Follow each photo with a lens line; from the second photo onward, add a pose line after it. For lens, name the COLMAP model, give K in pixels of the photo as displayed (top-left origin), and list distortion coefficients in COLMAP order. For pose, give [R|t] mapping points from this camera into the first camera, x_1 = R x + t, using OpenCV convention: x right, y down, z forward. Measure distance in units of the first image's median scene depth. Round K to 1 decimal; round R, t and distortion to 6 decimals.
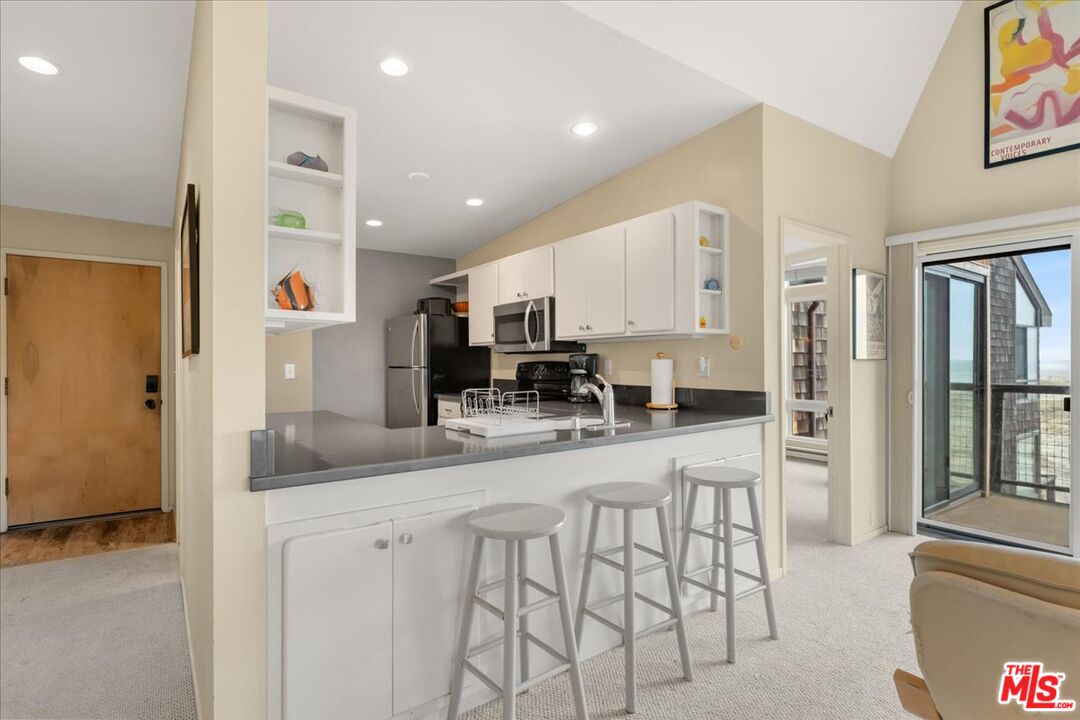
lens RADIAL K [[491.7, 0, 537.5], [0, 491.7, 363.3], [0, 0, 1]] dist [-0.001410, -0.000112]
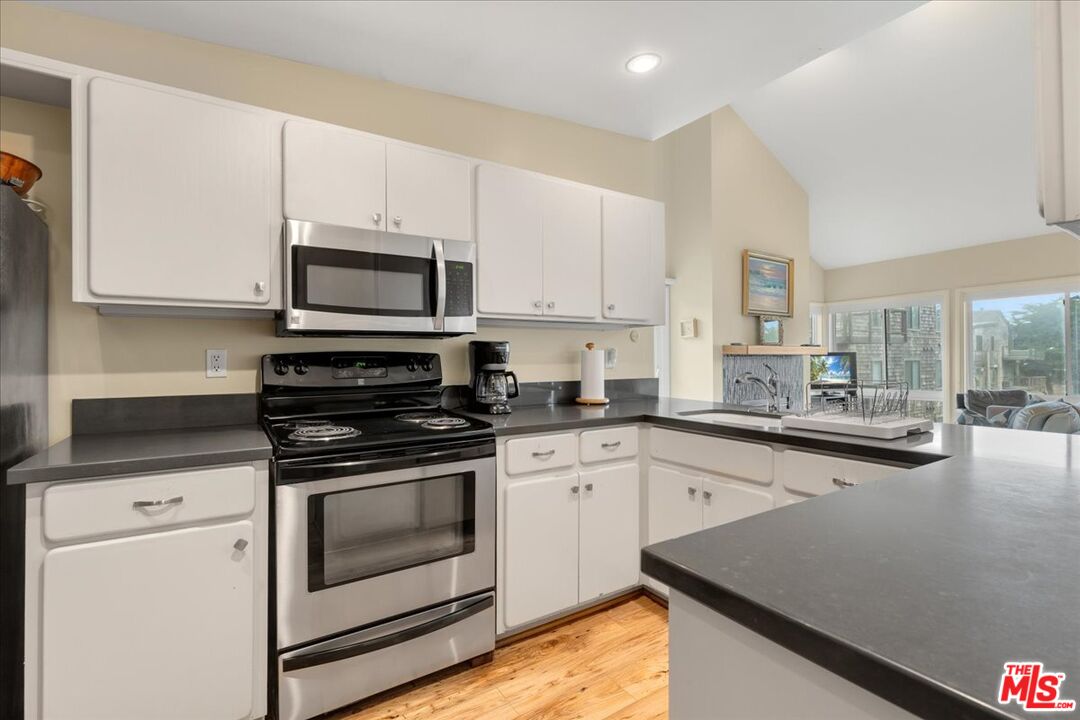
lens RADIAL K [[490.0, 0, 539.8], [0, 490.0, 347.7], [0, 0, 1]] dist [-0.001408, 0.000108]
pose [[0.065023, 0.029107, 0.997459, -0.460738], [0.012531, 0.999472, -0.029983, 0.009321], [-0.997805, 0.014448, 0.064624, 0.718985]]
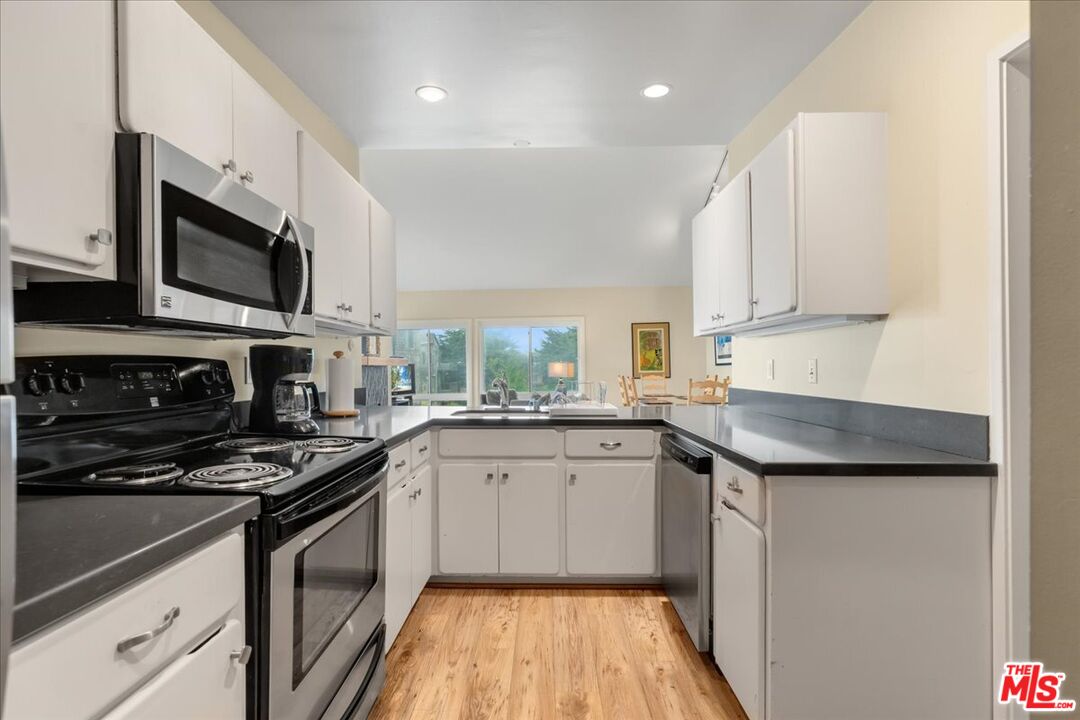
lens RADIAL K [[491.7, 0, 537.5], [0, 491.7, 363.3], [0, 0, 1]] dist [-0.001410, -0.000112]
pose [[-0.788447, 0.017748, 0.614847, -0.375609], [0.018119, 0.999820, -0.005625, 0.007597], [-0.614836, 0.006705, -0.788627, 1.018555]]
